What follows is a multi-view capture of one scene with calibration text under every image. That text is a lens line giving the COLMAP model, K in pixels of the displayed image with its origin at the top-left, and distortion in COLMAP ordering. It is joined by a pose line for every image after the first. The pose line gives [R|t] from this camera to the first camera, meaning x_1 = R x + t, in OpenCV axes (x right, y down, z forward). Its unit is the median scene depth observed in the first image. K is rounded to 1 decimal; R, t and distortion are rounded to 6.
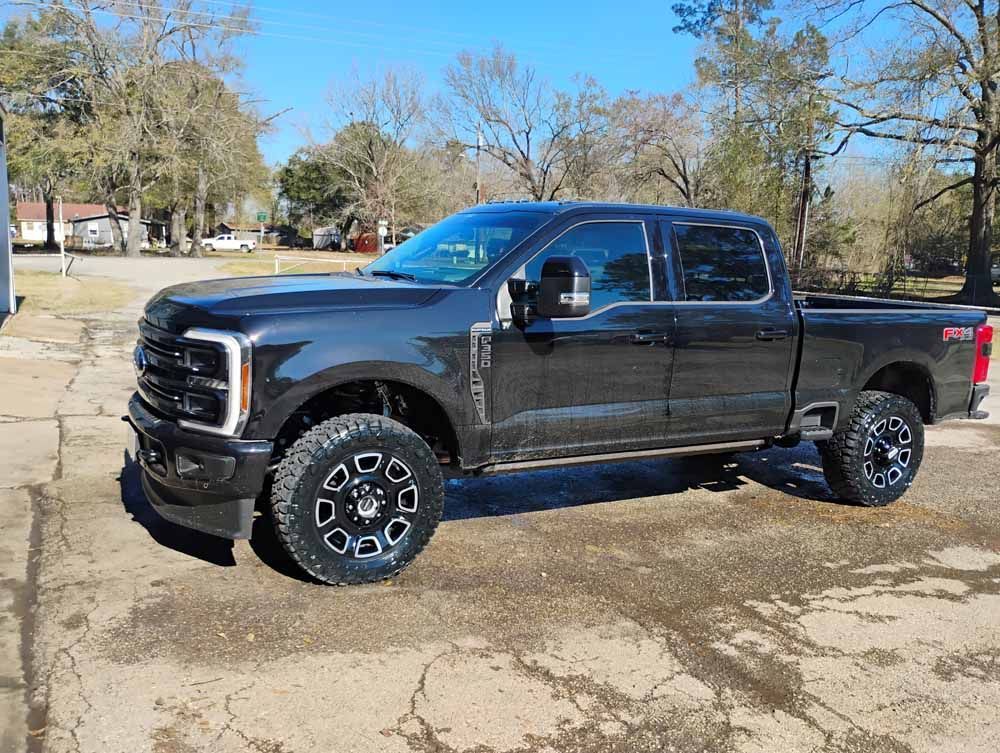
lens RADIAL K [[843.8, 0, 500.0], [0, 843.8, 376.5], [0, 0, 1]] dist [-0.003781, -0.008847]
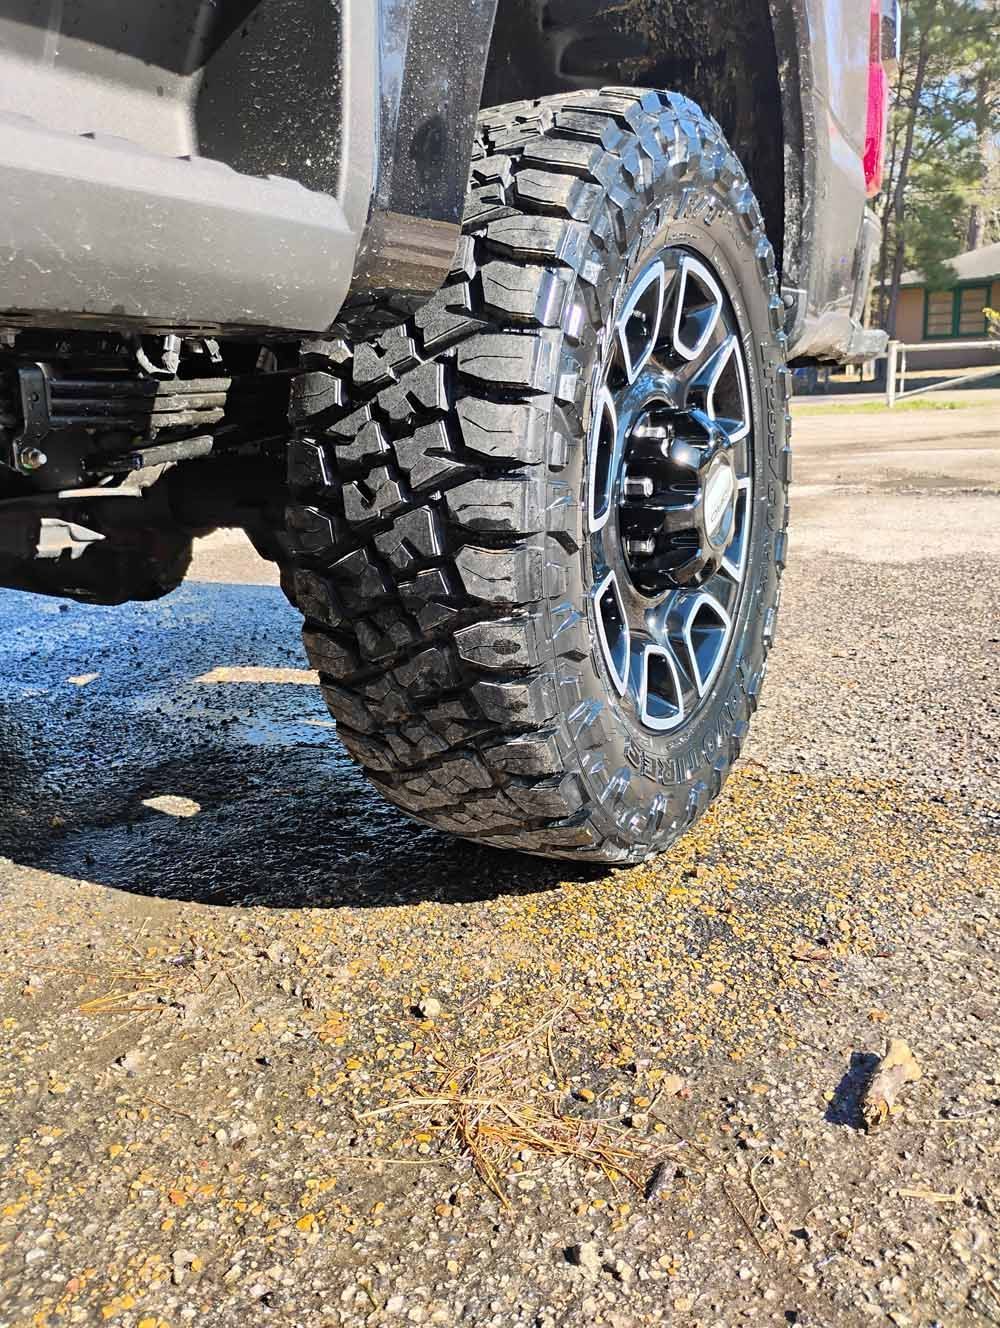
lens RADIAL K [[1120.6, 0, 500.0], [0, 1120.6, 664.0], [0, 0, 1]] dist [-0.003781, -0.008847]
pose [[0.852121, -0.205886, 0.481146, 0.320488], [0.159495, 0.977795, 0.135937, 0.085347], [-0.498449, -0.039094, 0.866037, 0.825660]]
